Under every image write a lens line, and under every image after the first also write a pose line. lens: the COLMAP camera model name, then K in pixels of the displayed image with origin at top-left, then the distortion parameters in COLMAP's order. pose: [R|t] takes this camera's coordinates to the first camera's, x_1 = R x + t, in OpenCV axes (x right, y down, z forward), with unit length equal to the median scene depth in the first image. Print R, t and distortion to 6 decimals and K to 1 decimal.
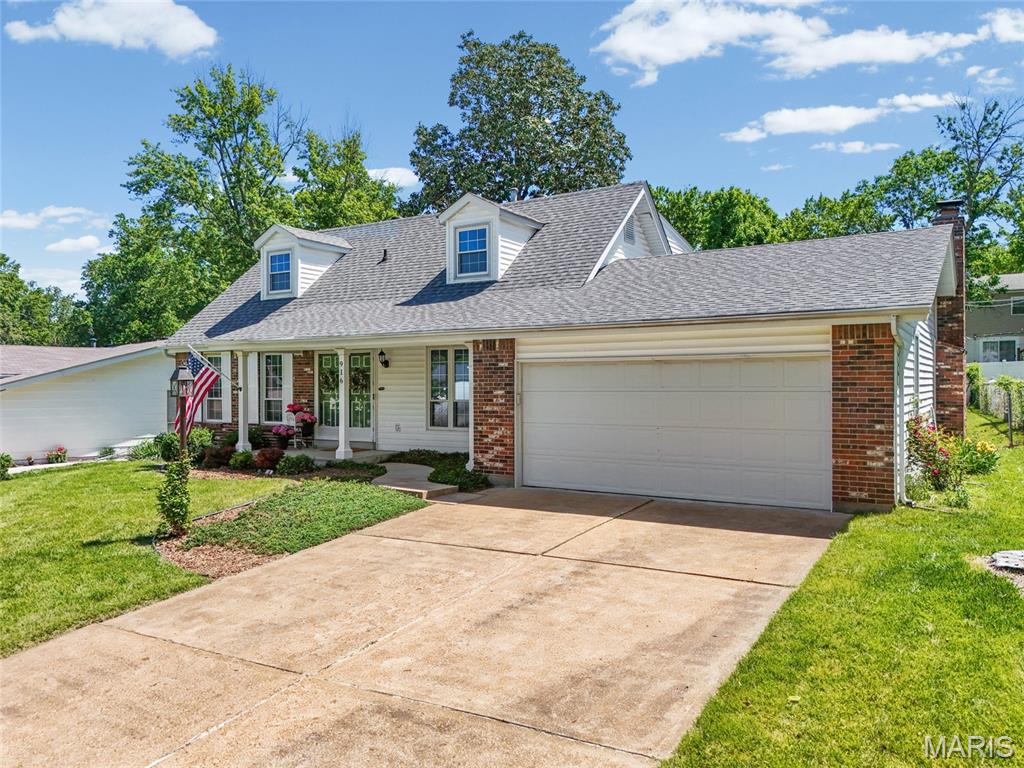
lens RADIAL K [[748.7, 0, 516.4], [0, 748.7, 386.5], [0, 0, 1]] dist [0.082659, 0.000677]
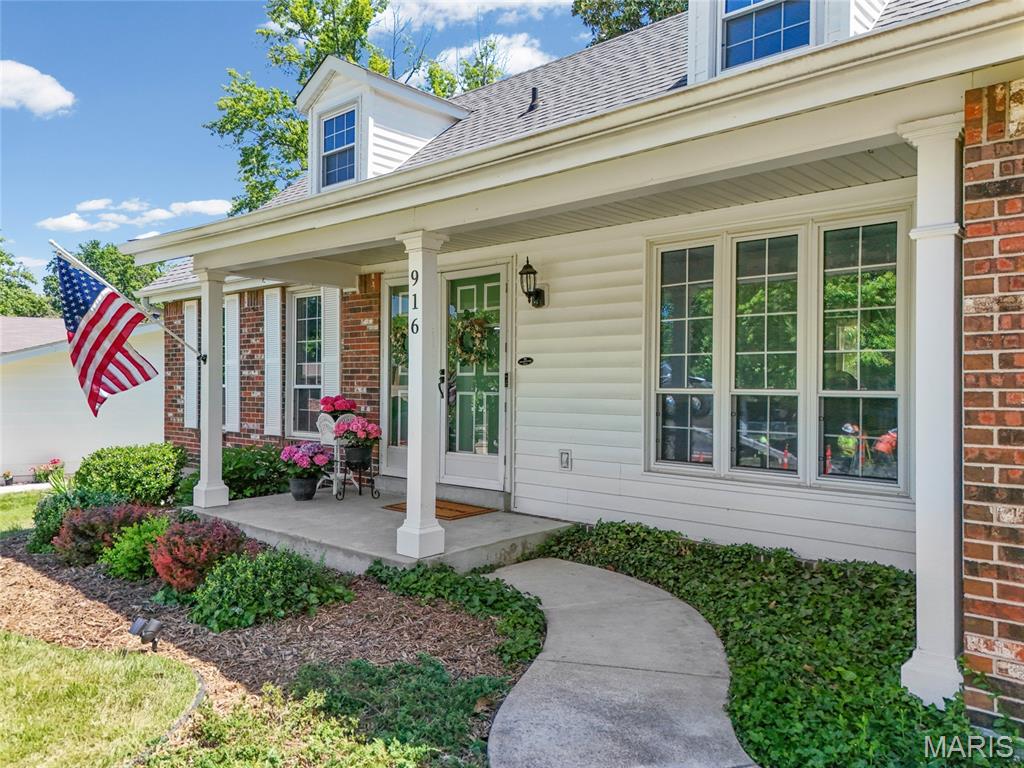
lens RADIAL K [[748.7, 0, 508.8], [0, 748.7, 384.2], [0, 0, 1]] dist [0.082659, 0.000677]
pose [[0.982105, 0.009745, -0.188080, -0.110211], [-0.010306, 0.999945, -0.002001, 0.016302], [0.188050, 0.003904, 0.982152, 0.589019]]
